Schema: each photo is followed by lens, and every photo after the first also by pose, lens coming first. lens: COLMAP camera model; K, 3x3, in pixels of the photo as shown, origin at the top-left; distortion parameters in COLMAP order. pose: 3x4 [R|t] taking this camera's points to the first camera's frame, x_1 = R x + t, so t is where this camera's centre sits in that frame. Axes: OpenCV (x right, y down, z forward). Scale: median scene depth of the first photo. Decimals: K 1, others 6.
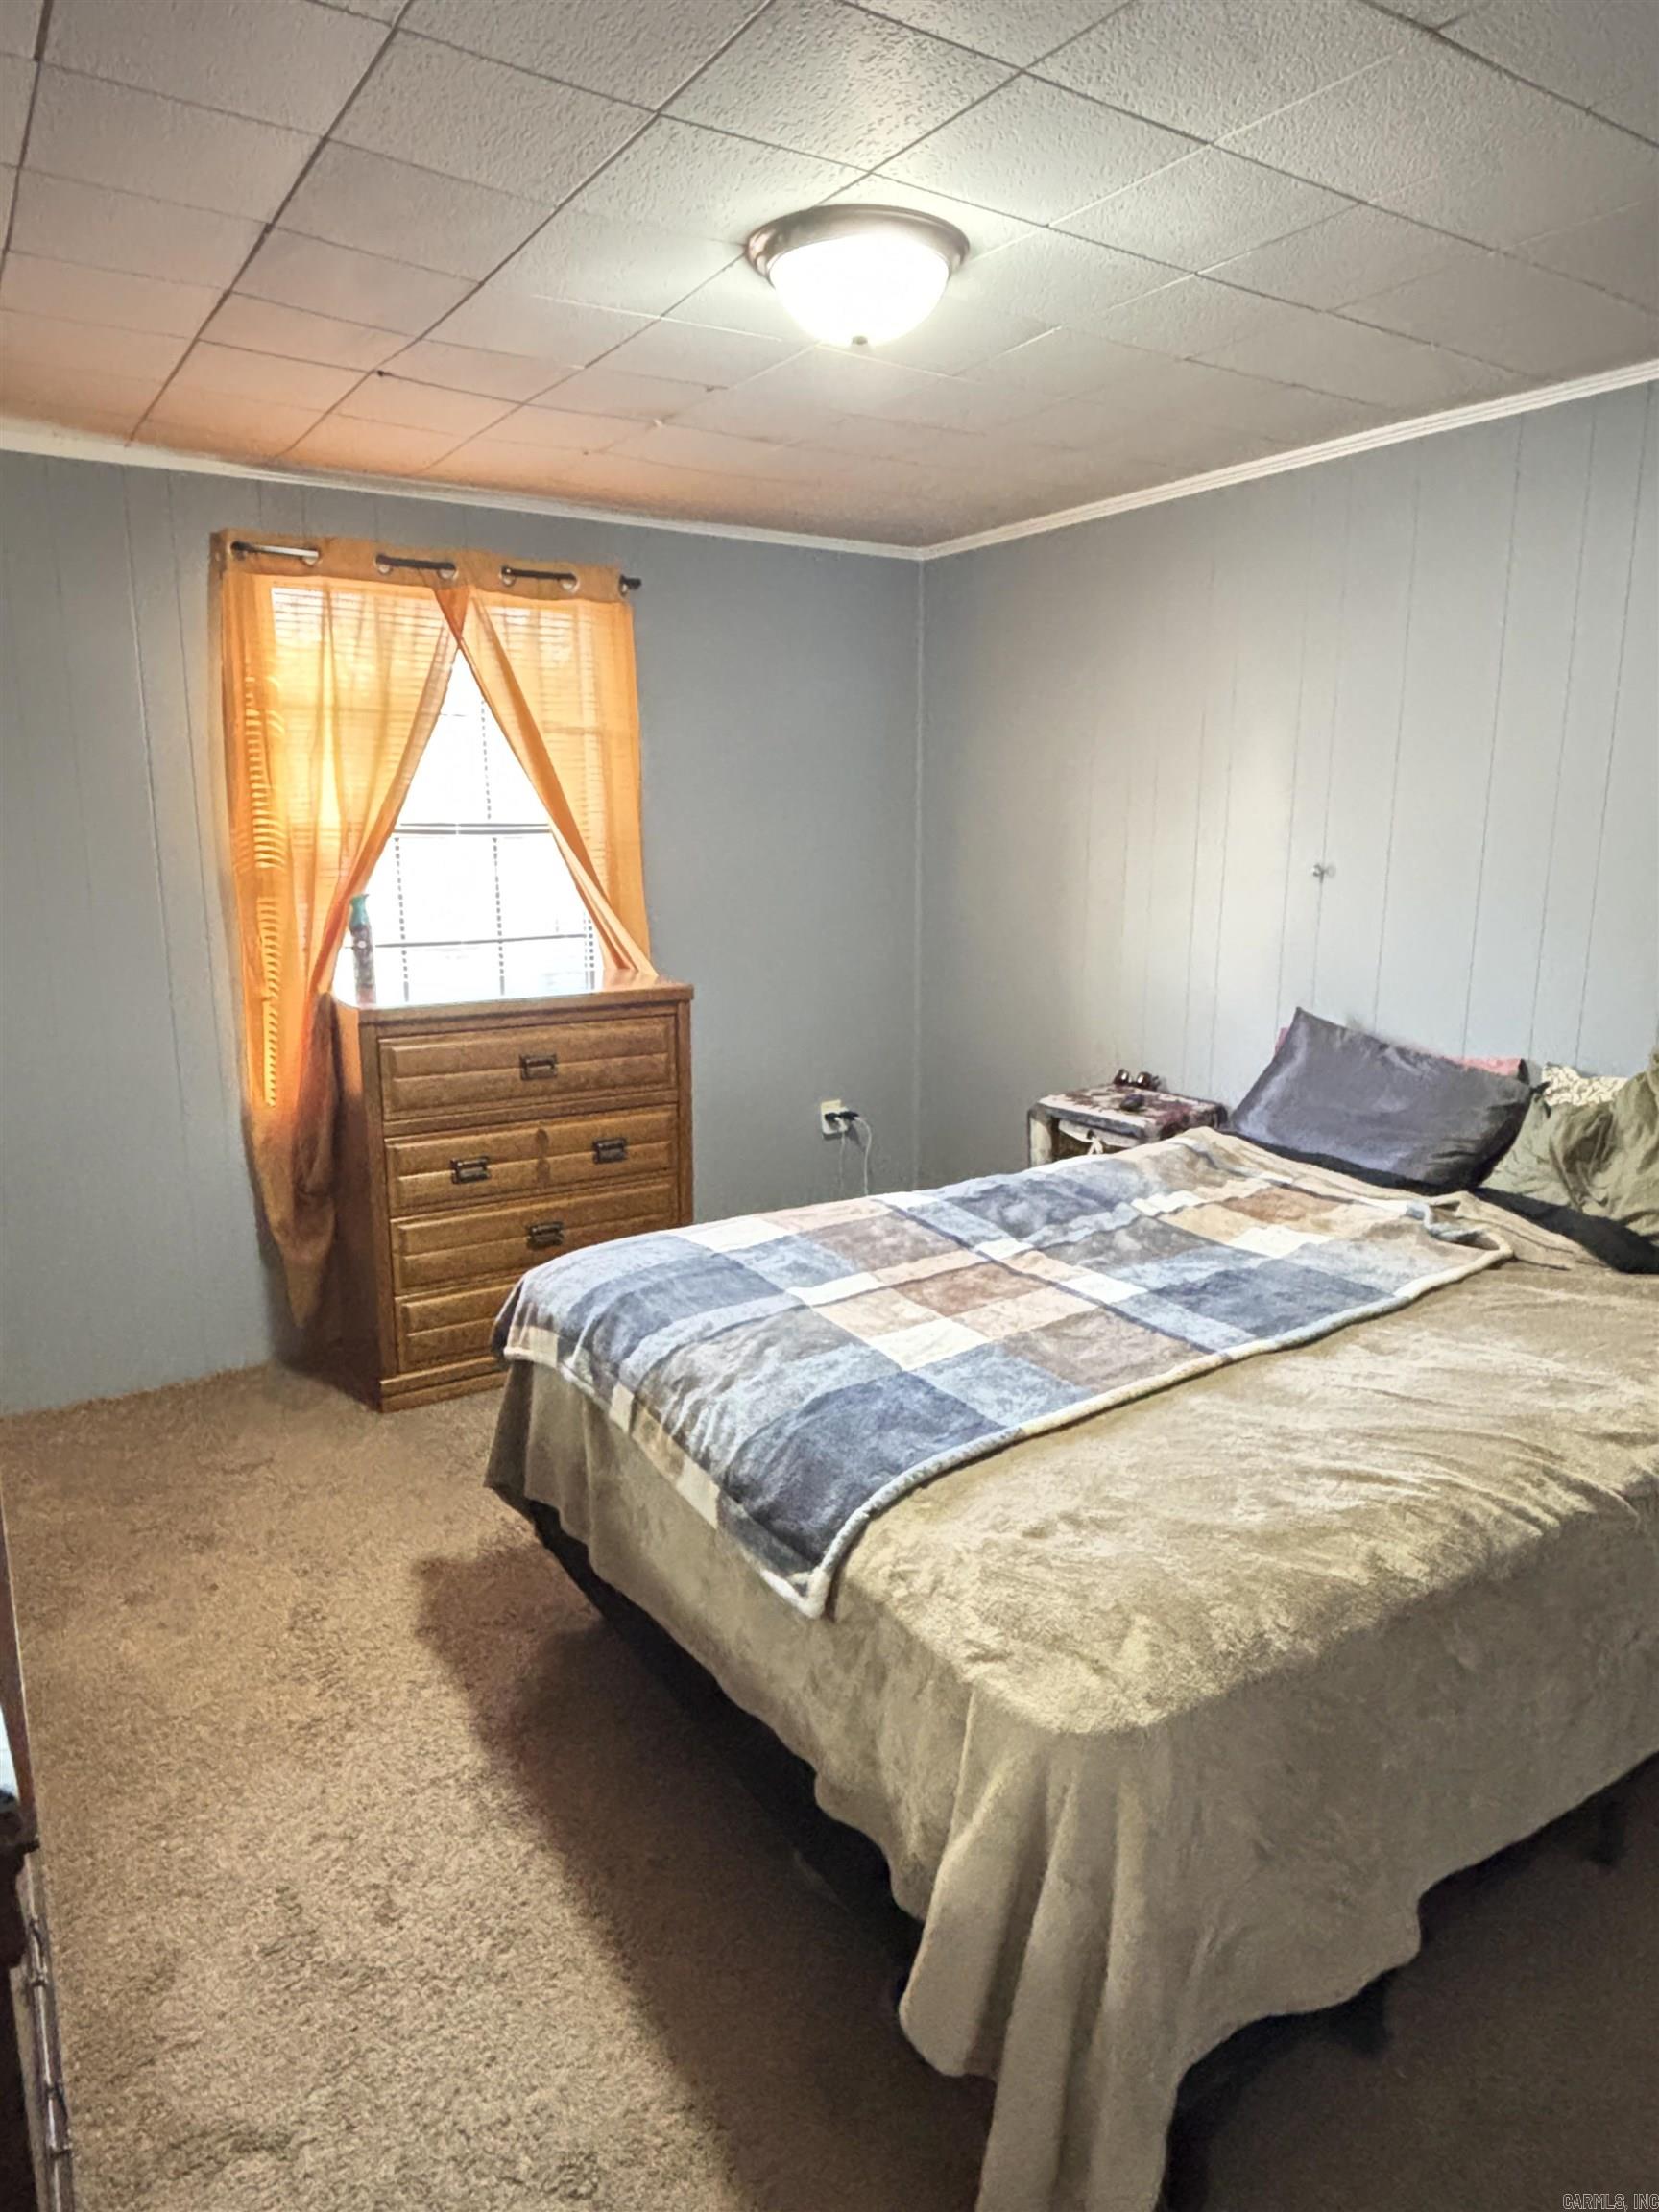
lens RADIAL K [[1360.8, 0, 829.5], [0, 1360.8, 1106.0], [0, 0, 1]] dist [-0.000517, 0.000862]
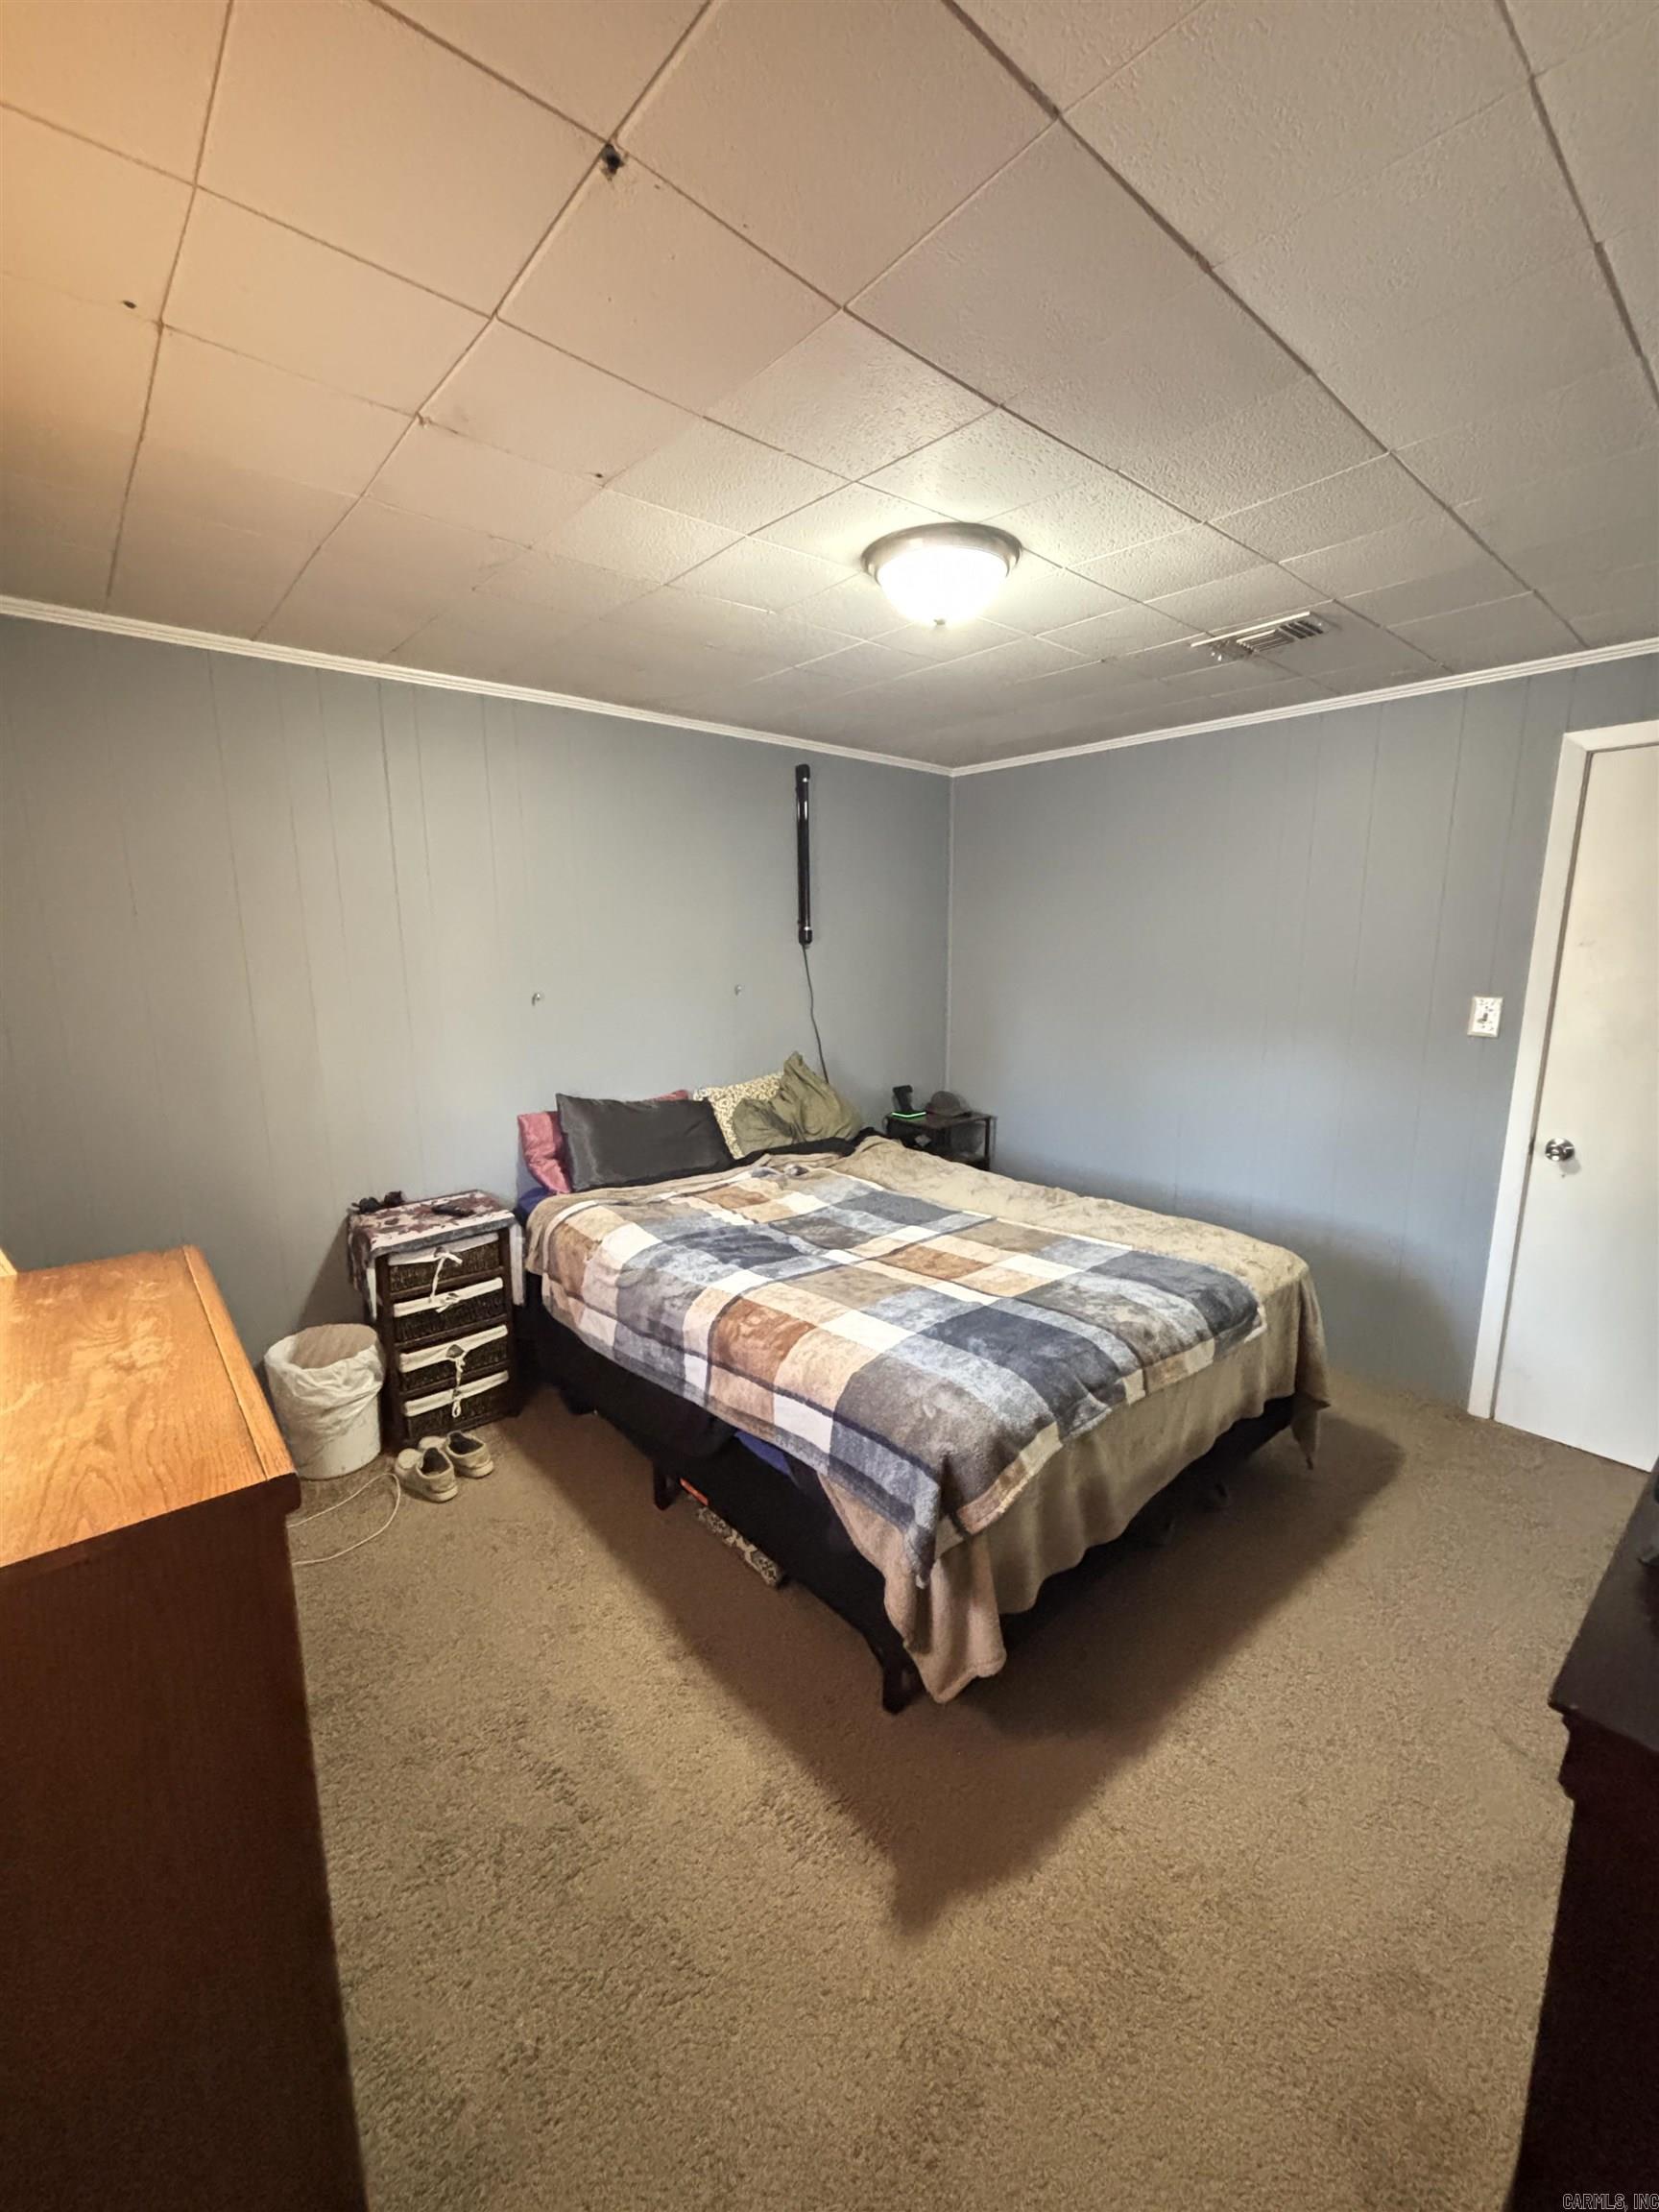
lens RADIAL K [[892.4, 0, 833.1], [0, 892.4, 1112.1], [0, 0, 1]] dist [-0.000750, -0.000085]
pose [[-0.138289, -0.188638, 0.972261, -0.829300], [0.216684, 0.952147, 0.215555, -0.269503], [-0.966398, 0.240482, -0.090797, 1.151208]]
